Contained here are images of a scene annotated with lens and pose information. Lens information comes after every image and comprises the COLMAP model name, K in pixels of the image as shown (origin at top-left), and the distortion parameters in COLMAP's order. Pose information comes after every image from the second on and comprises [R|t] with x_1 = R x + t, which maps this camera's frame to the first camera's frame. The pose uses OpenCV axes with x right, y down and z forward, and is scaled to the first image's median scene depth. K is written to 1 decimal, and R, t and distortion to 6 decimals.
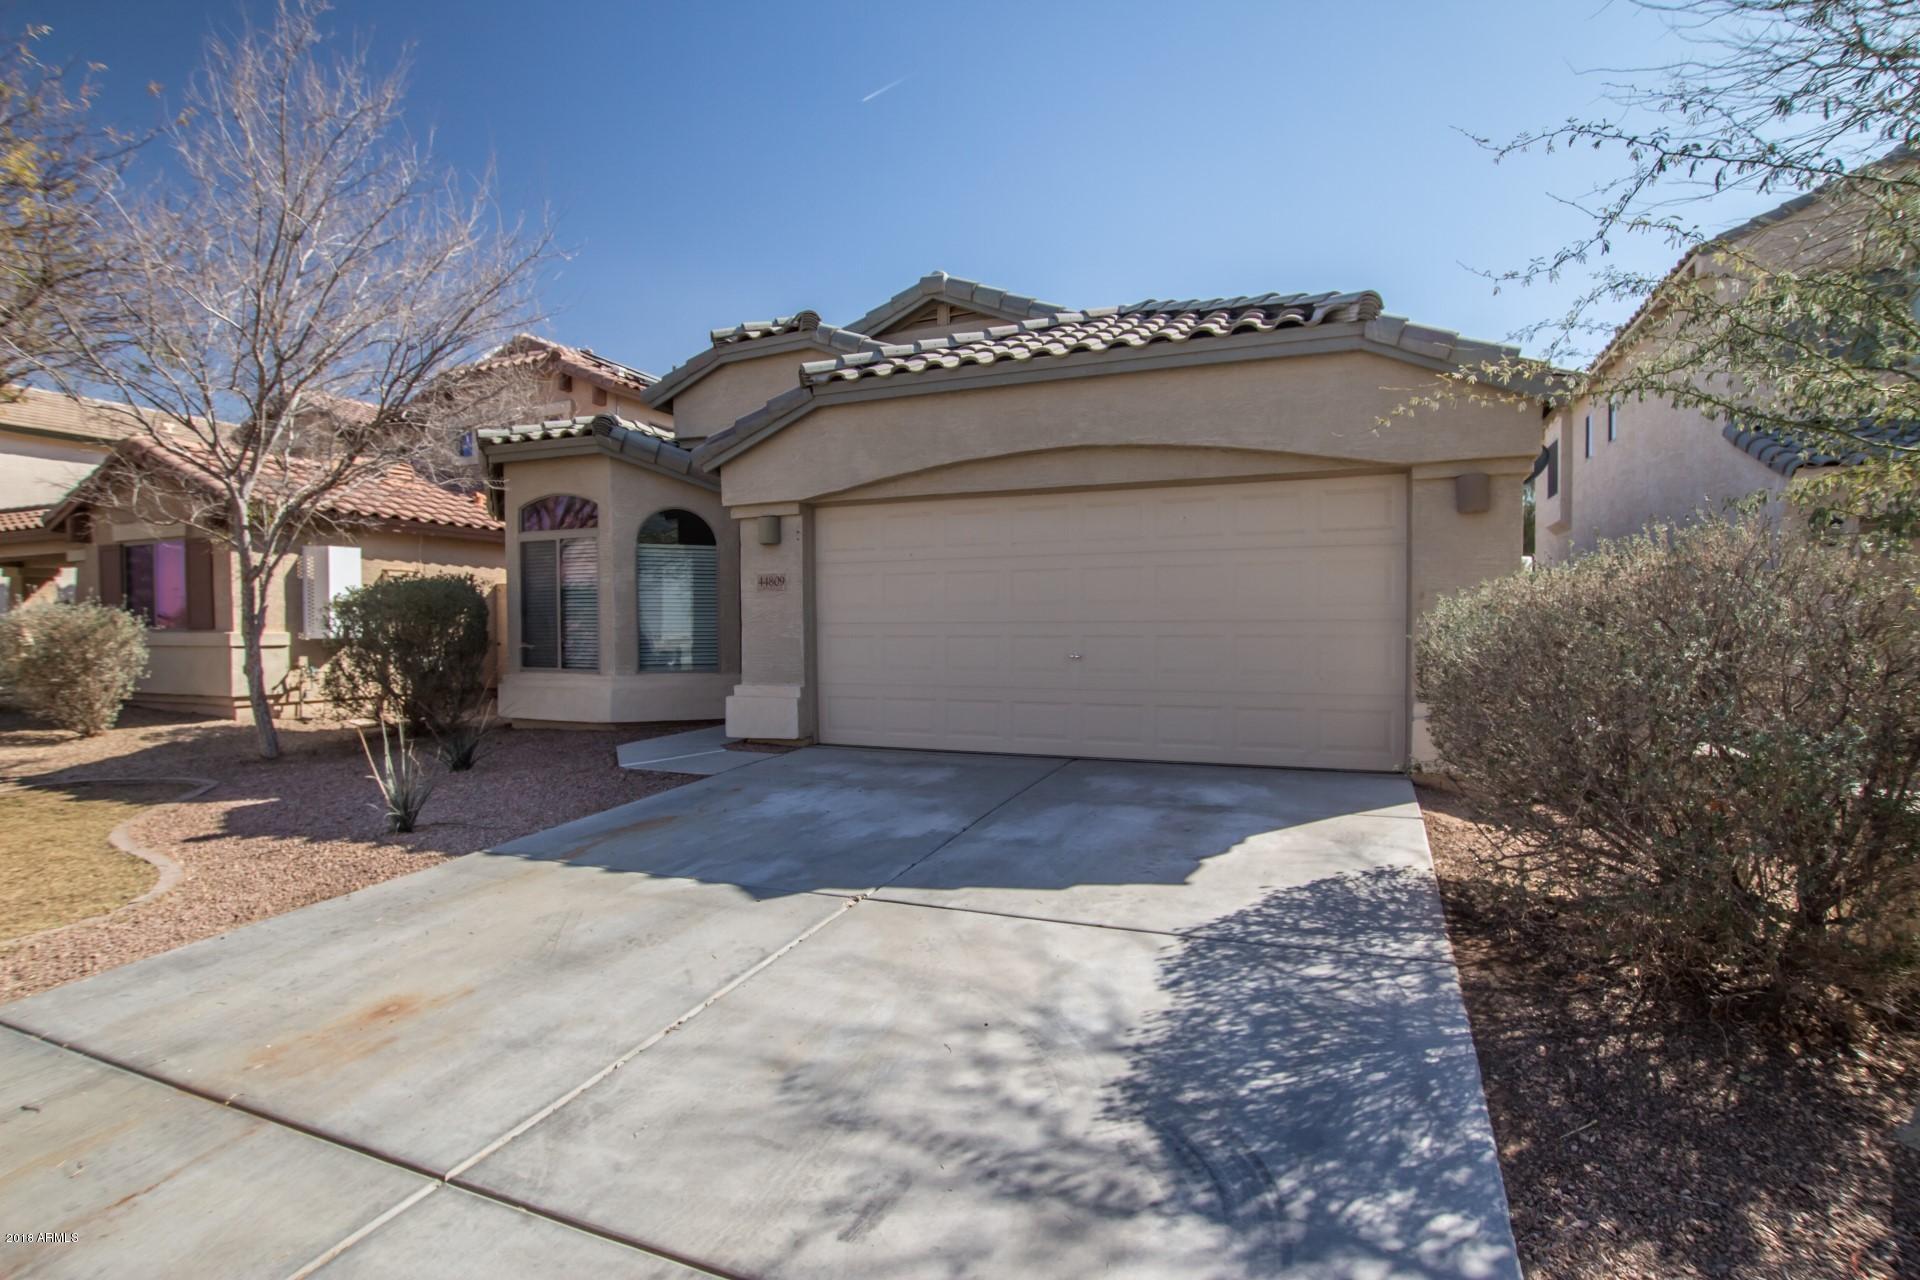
lens RADIAL K [[935.7, 0, 957.8], [0, 935.7, 647.7], [0, 0, 1]] dist [-0.022780, -0.000083]
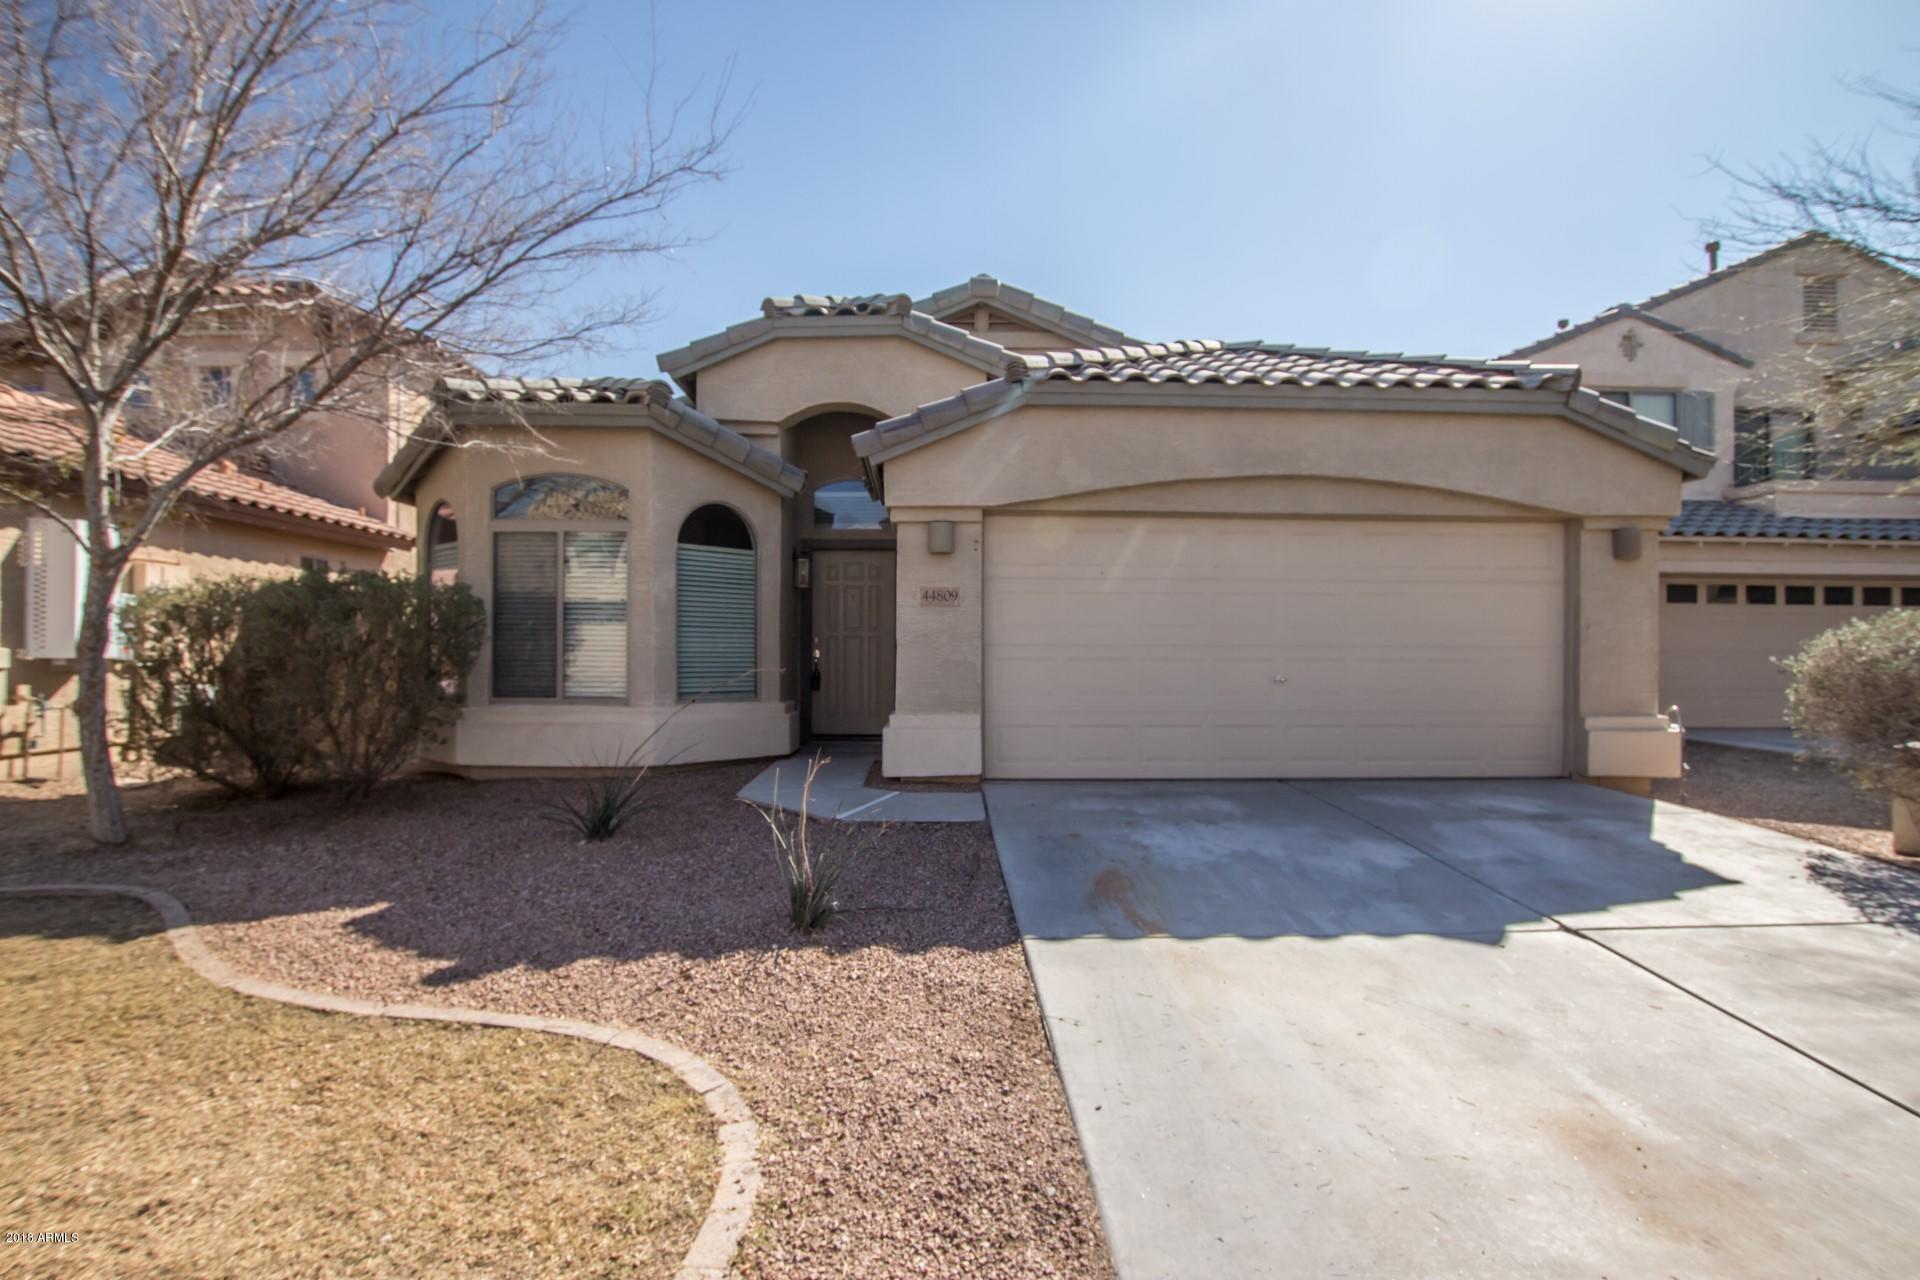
lens RADIAL K [[935.7, 0, 957.8], [0, 935.7, 647.7], [0, 0, 1]] dist [-0.022780, -0.000083]
pose [[0.908519, 0.008276, 0.417761, -0.549755], [0.001282, 0.999744, -0.022593, -0.002245], [-0.417841, 0.021061, 0.908276, 0.195299]]
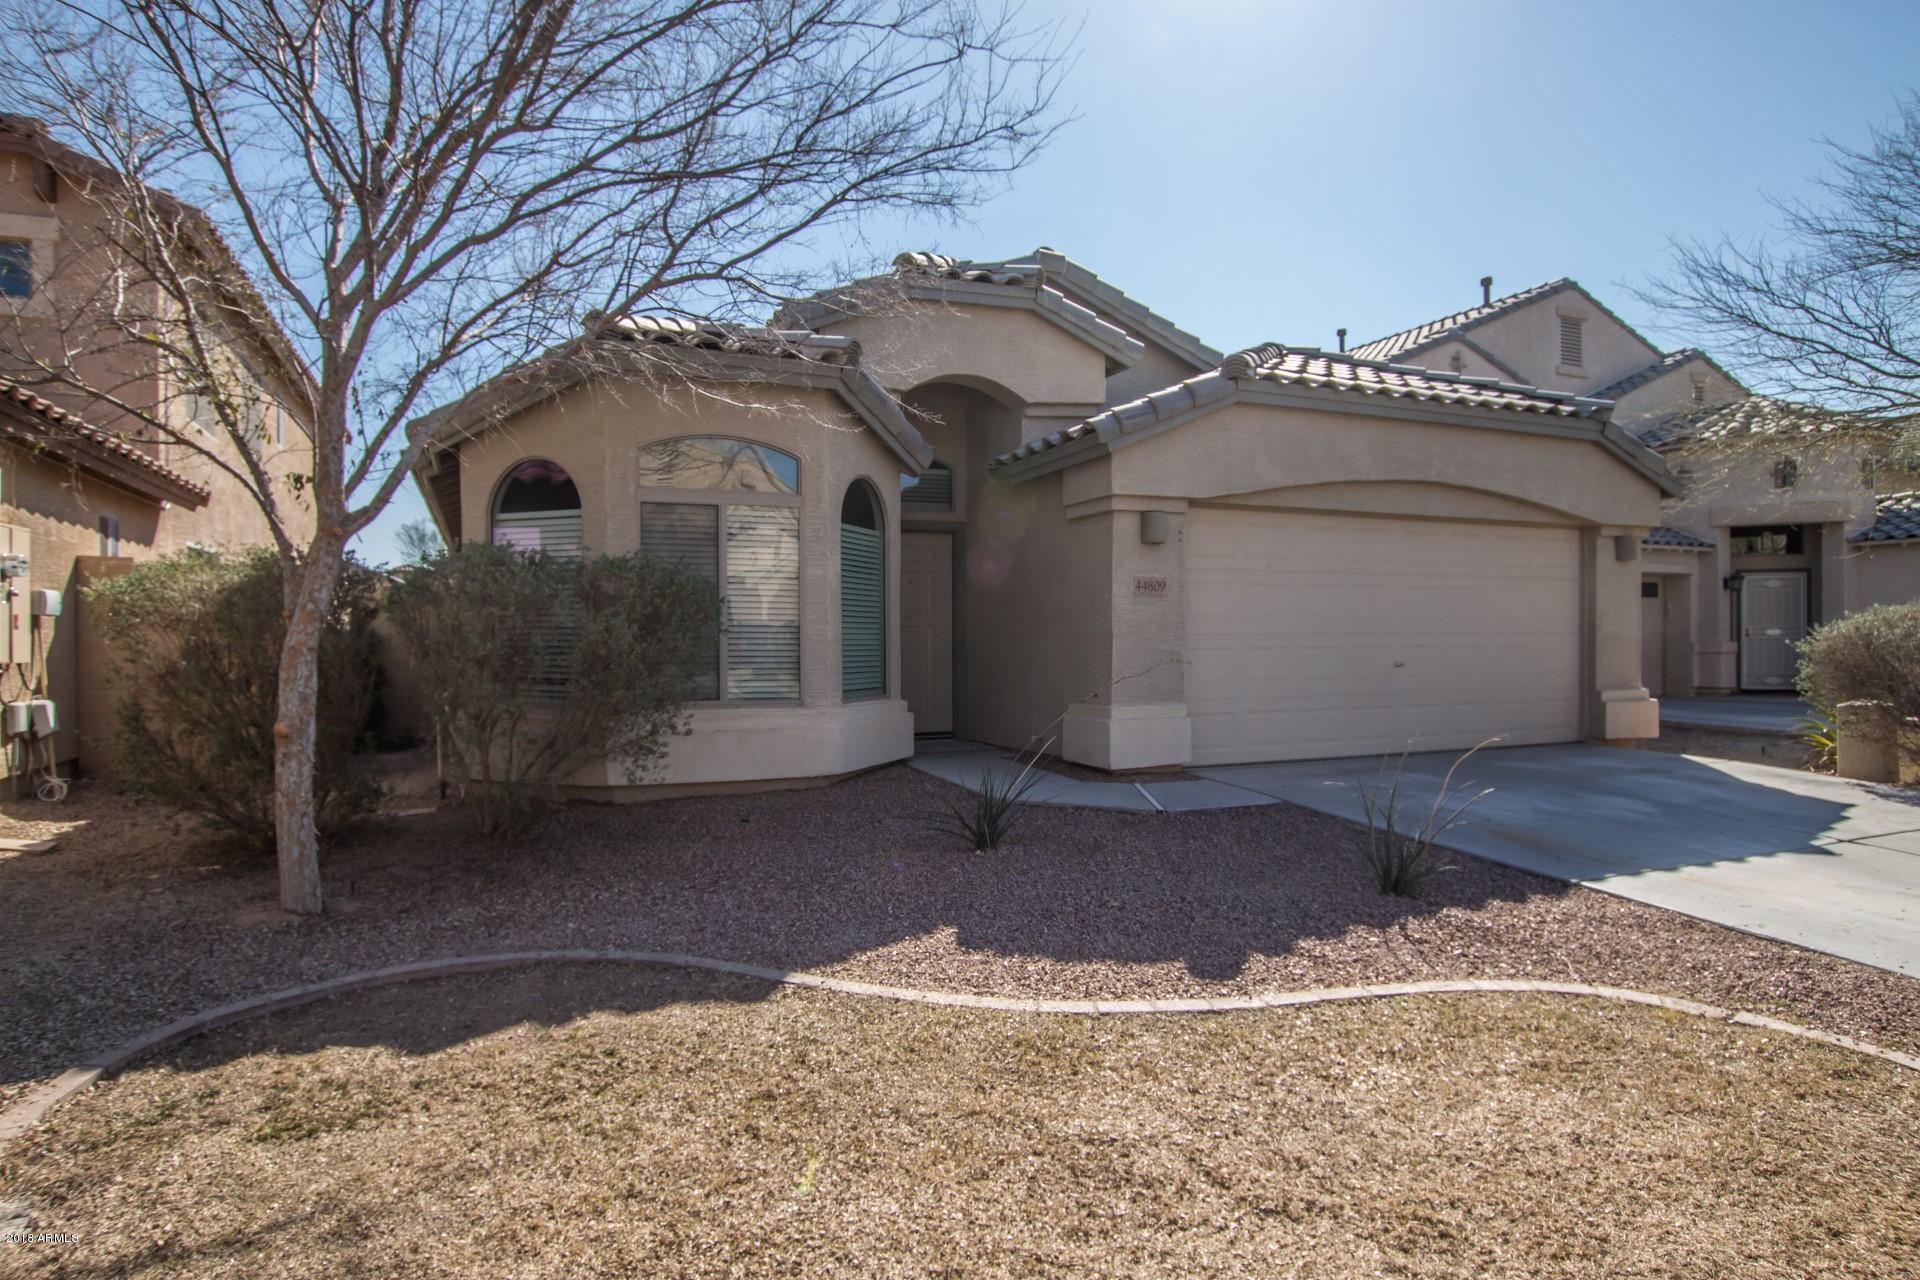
lens RADIAL K [[1071.7, 0, 960.0], [0, 1071.7, 640.0], [0, 0, 1]] dist [0.001925, -0.000151]
pose [[0.684436, -0.000628, 0.729073, -1.051026], [0.017447, 0.999727, -0.015518, -0.007880], [-0.728864, 0.023342, 0.684260, 0.443460]]
